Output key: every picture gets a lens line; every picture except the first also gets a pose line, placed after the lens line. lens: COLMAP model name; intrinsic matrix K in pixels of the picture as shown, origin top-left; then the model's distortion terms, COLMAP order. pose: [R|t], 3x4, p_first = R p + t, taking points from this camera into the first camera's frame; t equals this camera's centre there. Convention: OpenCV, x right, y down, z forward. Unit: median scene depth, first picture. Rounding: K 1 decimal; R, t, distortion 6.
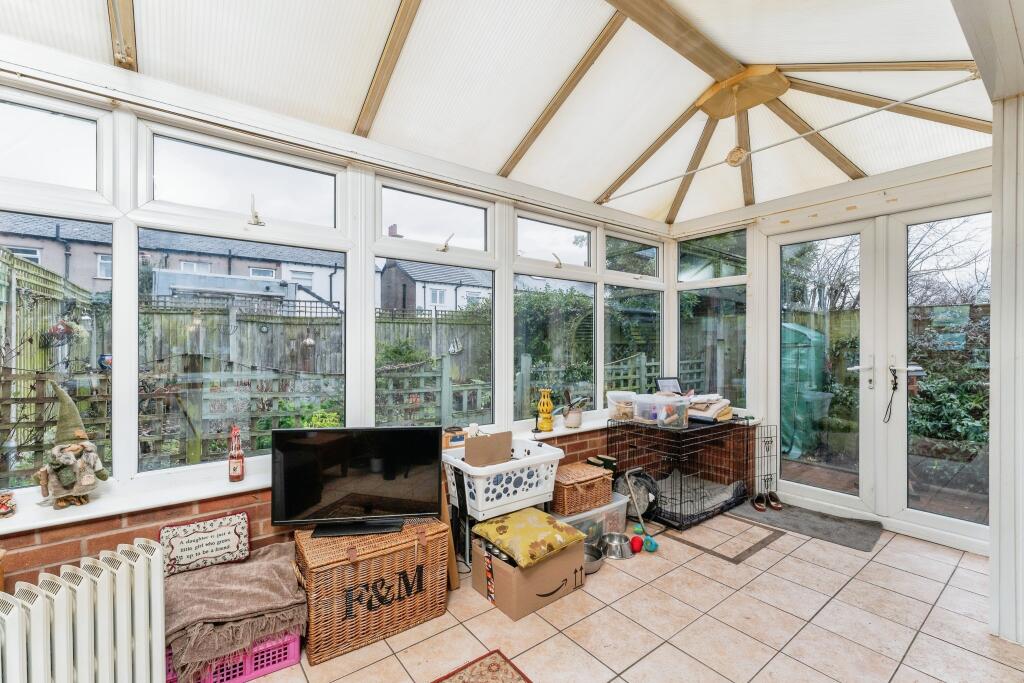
lens RADIAL K [[418.4, 0, 512.0], [0, 418.4, 341.5], [0, 0, 1]] dist [0.015350, 0.000018]
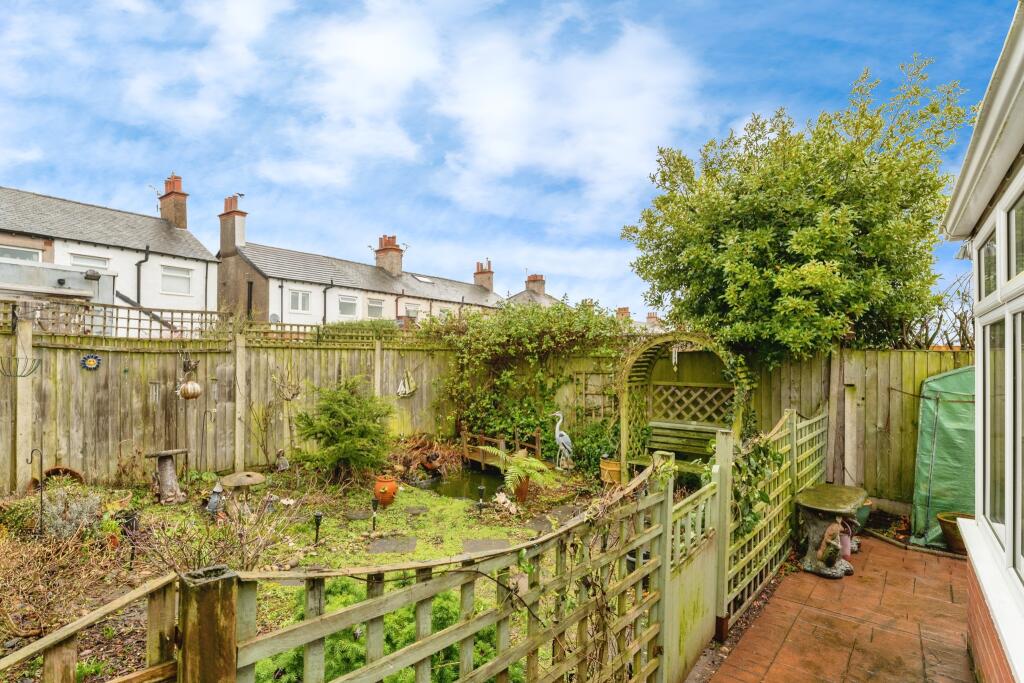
lens RADIAL K [[522.0, 0, 507.6], [0, 522.0, 357.1], [0, 0, 1]] dist [-0.000717, -0.000175]
pose [[0.969427, 0.008558, 0.245231, -0.172838], [-0.006916, 0.999948, -0.007557, -0.024616], [-0.245283, 0.005630, 0.969435, 0.172932]]
